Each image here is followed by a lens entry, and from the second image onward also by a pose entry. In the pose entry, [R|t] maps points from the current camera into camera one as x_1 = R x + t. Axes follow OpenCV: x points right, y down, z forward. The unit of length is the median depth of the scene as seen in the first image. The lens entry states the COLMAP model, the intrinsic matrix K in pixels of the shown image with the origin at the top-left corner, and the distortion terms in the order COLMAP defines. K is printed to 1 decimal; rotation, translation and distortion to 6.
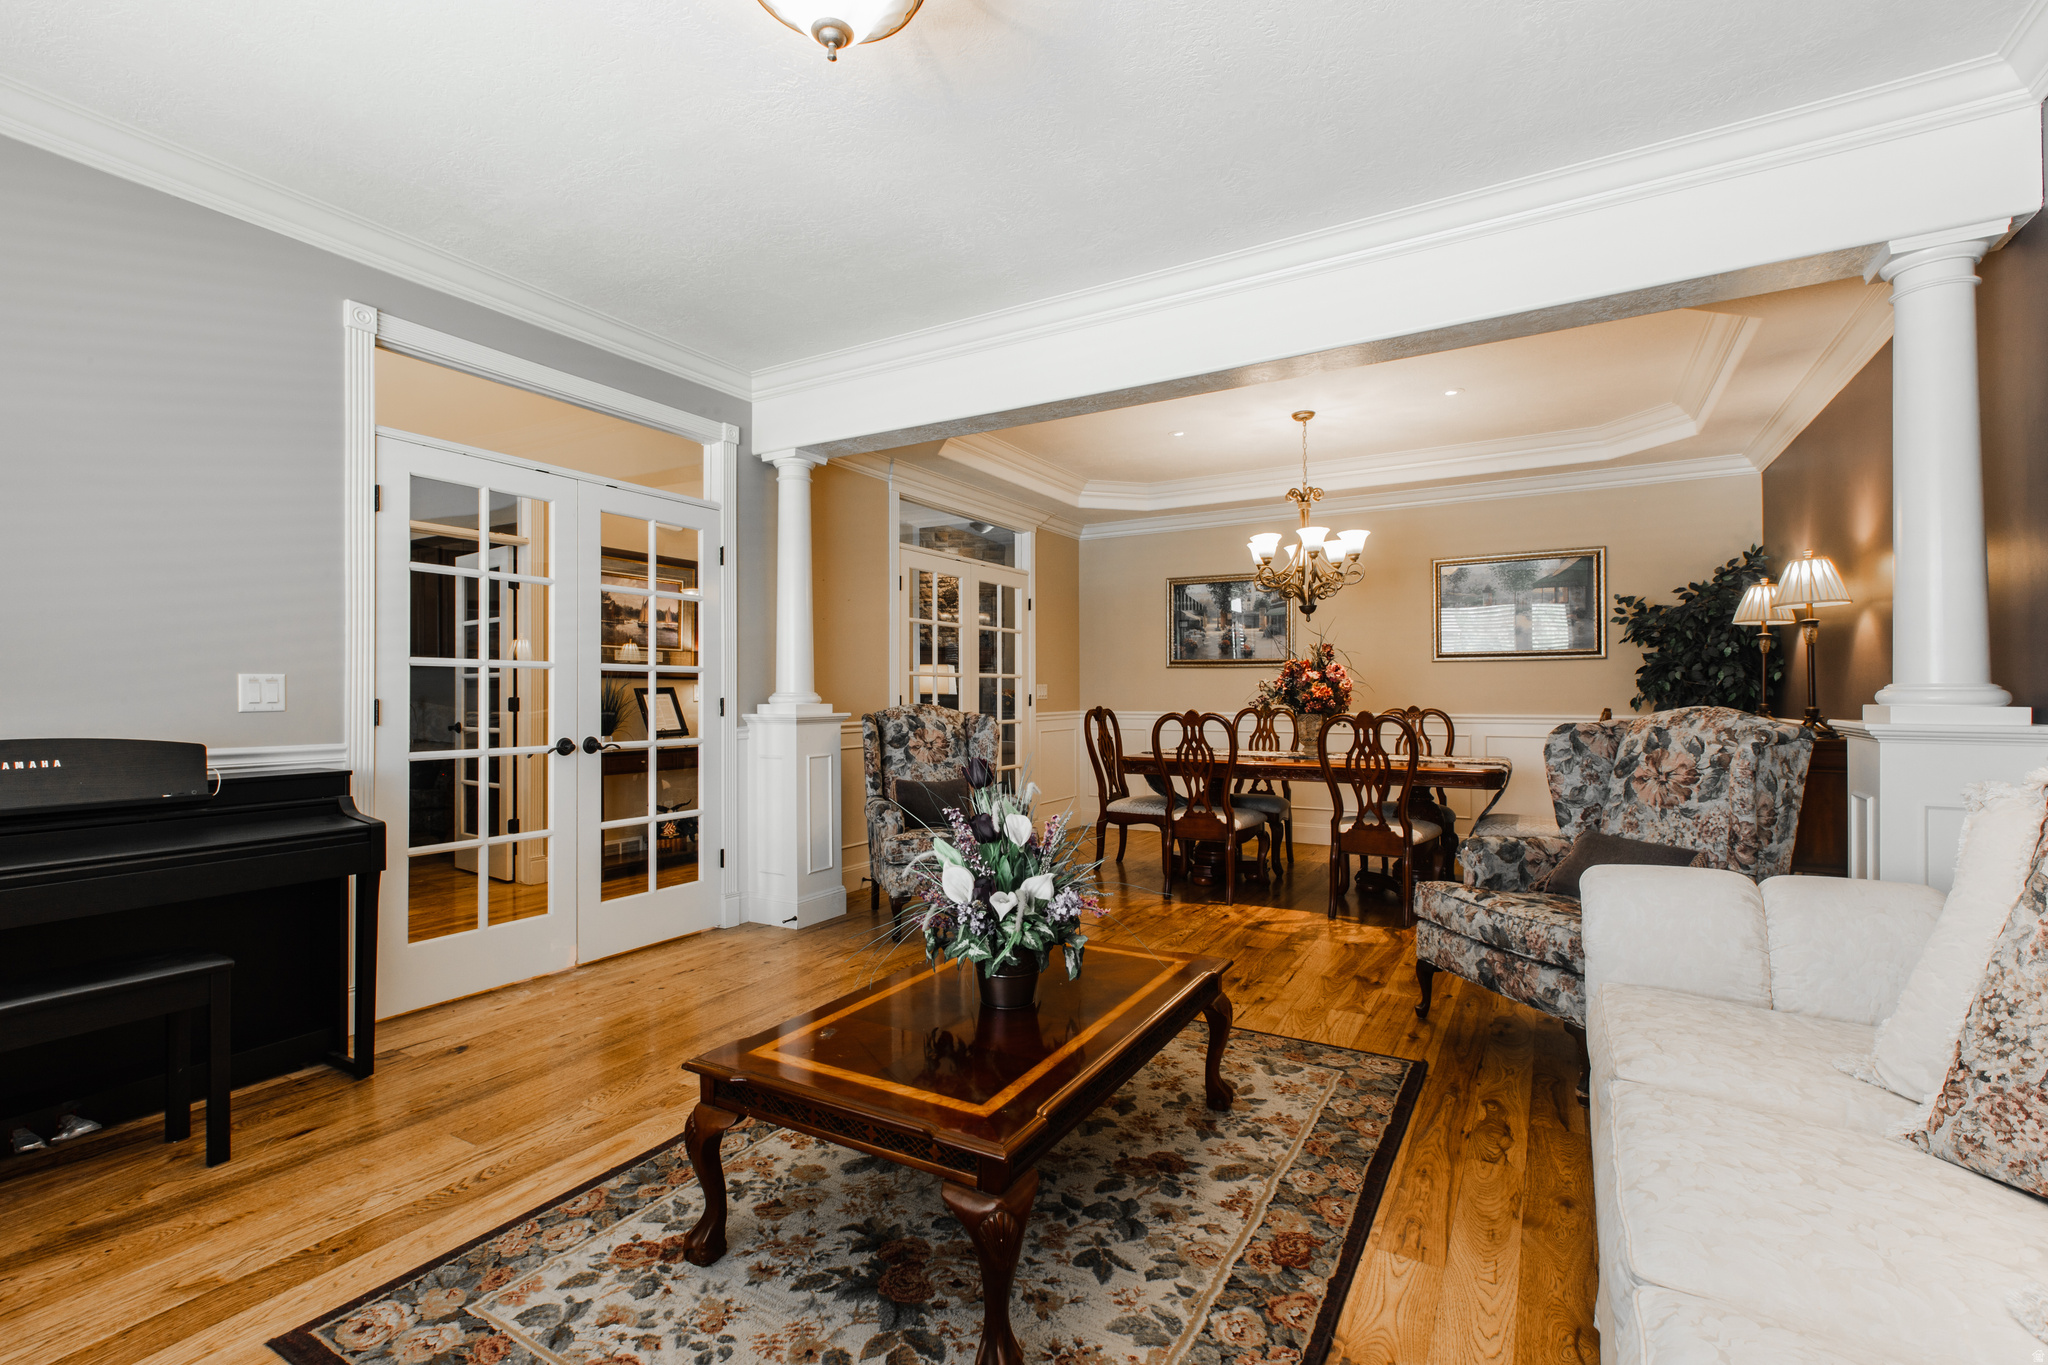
lens RADIAL K [[915.6, 0, 1011.7], [0, 915.6, 680.8], [0, 0, 1]] dist [-0.002856, 0.001030]
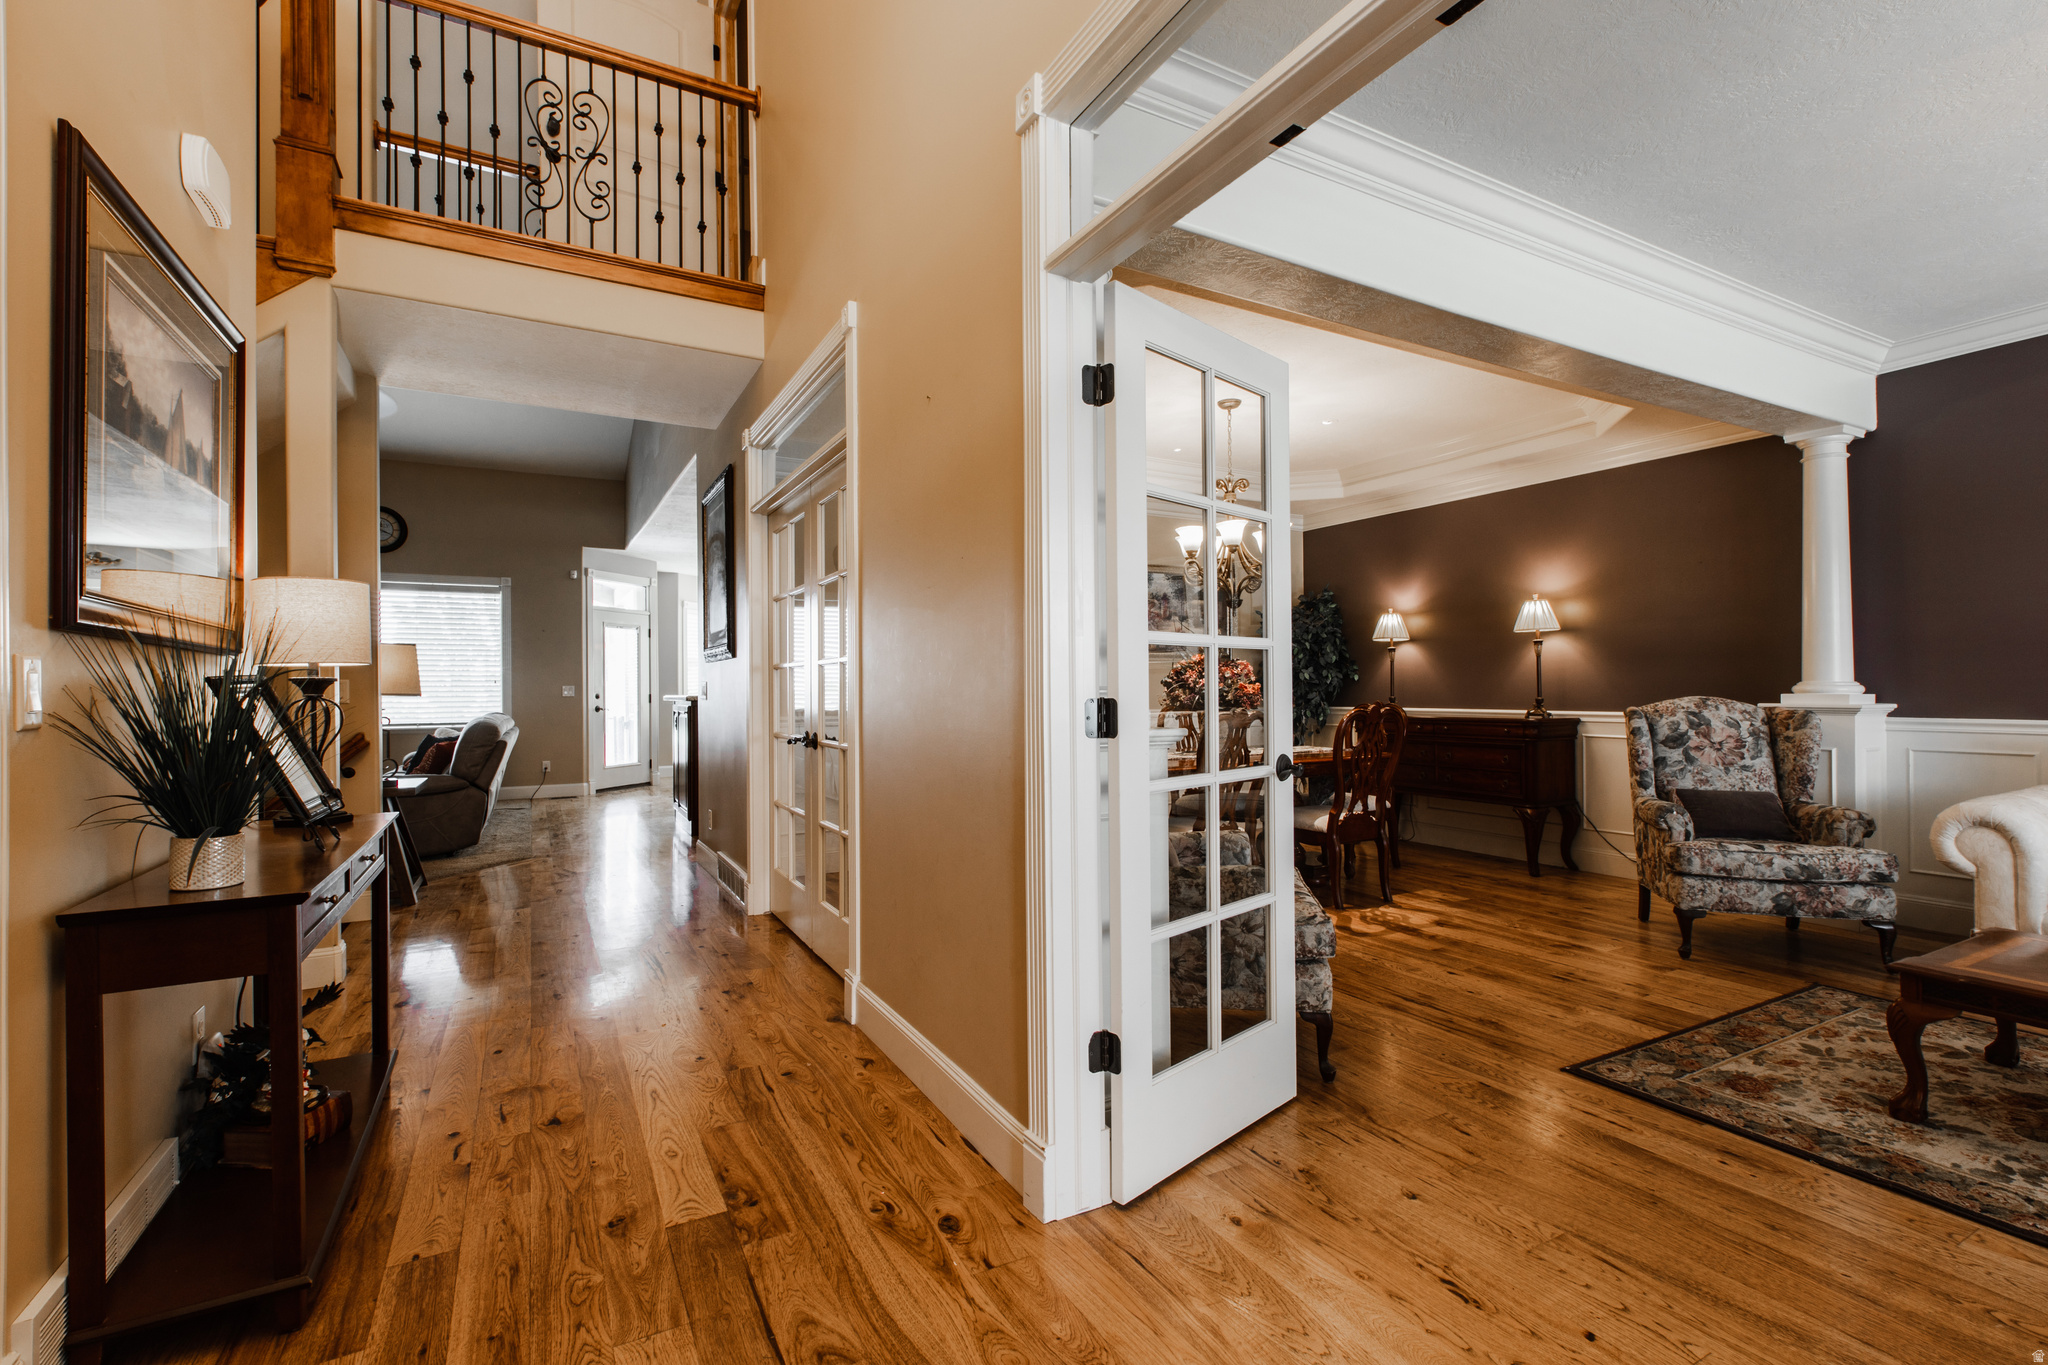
lens RADIAL K [[915.6, 0, 1019.8], [0, 915.6, 695.3], [0, 0, 1]] dist [-0.002856, 0.001030]
pose [[0.511094, 0.004406, 0.859513, -0.996331], [-0.010631, 0.999943, 0.001196, 0.034662], [-0.859459, -0.009749, 0.511112, 1.125151]]
